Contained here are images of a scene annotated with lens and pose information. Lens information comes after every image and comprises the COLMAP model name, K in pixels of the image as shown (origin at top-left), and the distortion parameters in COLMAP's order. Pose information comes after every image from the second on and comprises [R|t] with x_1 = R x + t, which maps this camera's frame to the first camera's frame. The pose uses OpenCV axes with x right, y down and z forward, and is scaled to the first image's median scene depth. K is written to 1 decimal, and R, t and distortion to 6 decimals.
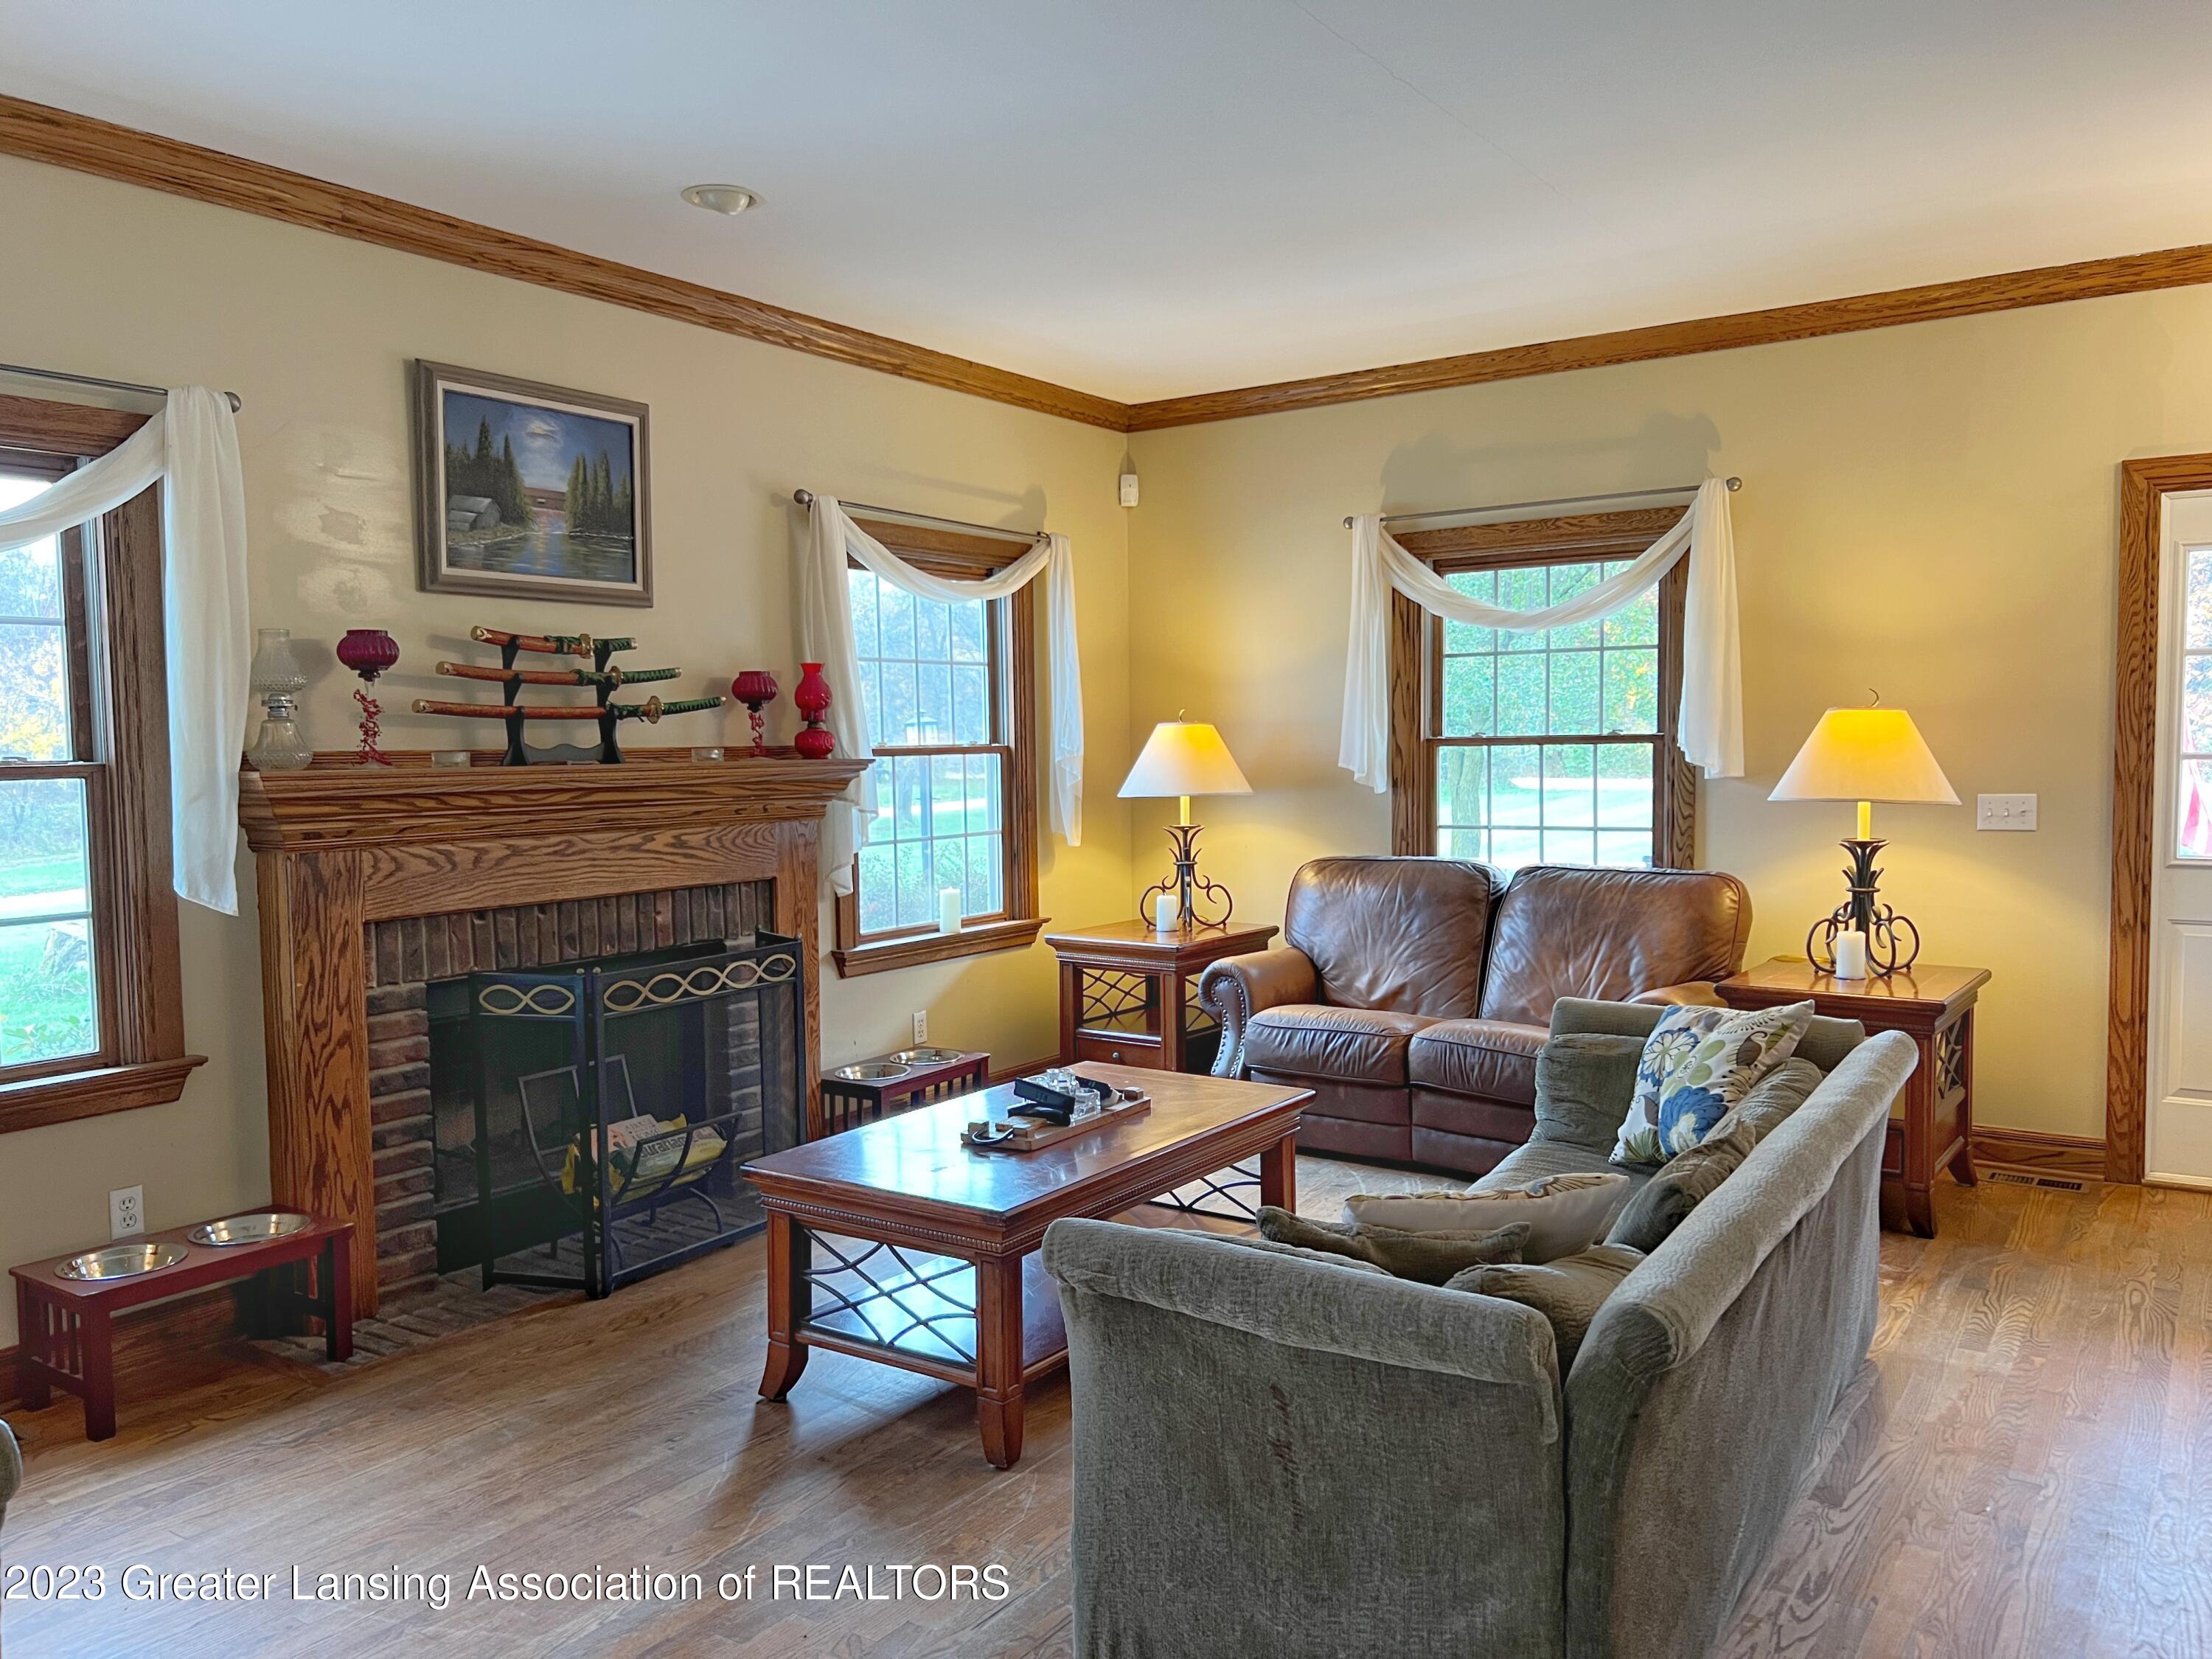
lens RADIAL K [[1671.6, 0, 1103.7], [0, 1671.6, 851.1], [0, 0, 1]] dist [0.045672, -0.047114]
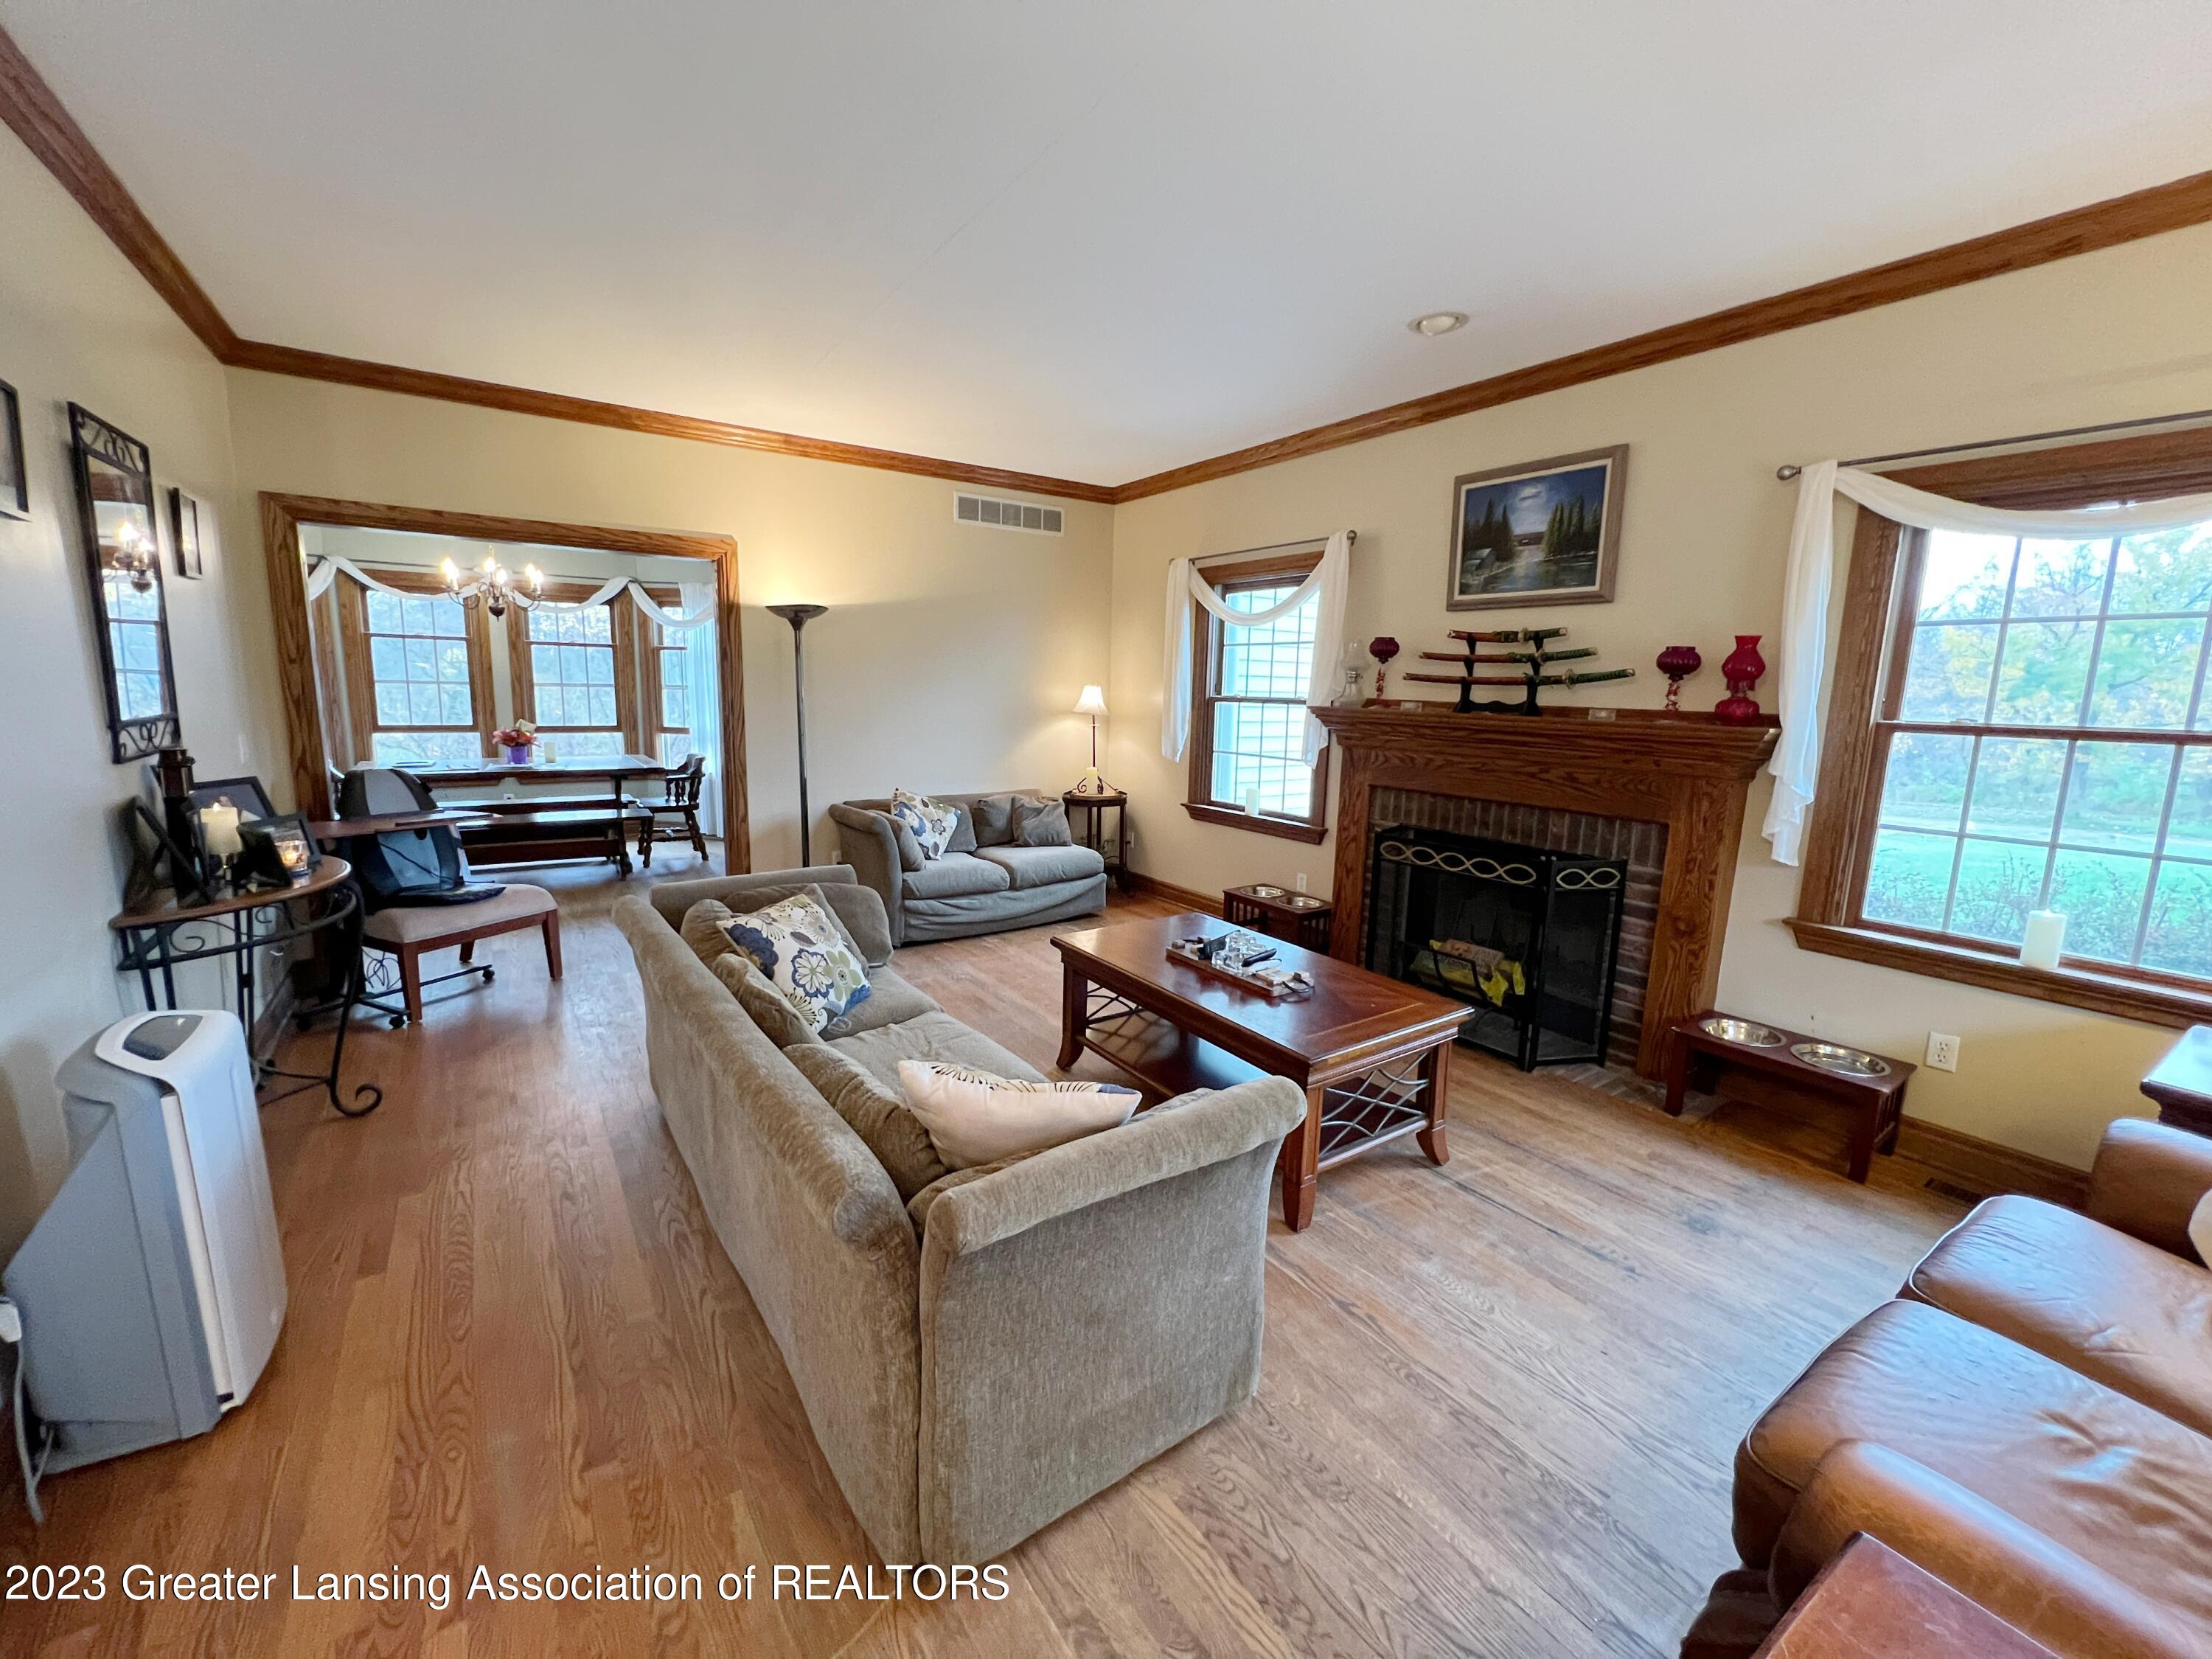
lens RADIAL K [[902.2, 0, 1087.5], [0, 902.2, 827.2], [0, 0, 1]] dist [-0.003783, 0.000383]
pose [[-0.367120, 0.162130, -0.915935, 0.639205], [-0.071993, 0.976786, 0.201757, -0.095366], [0.927383, 0.140010, -0.346926, 1.000520]]
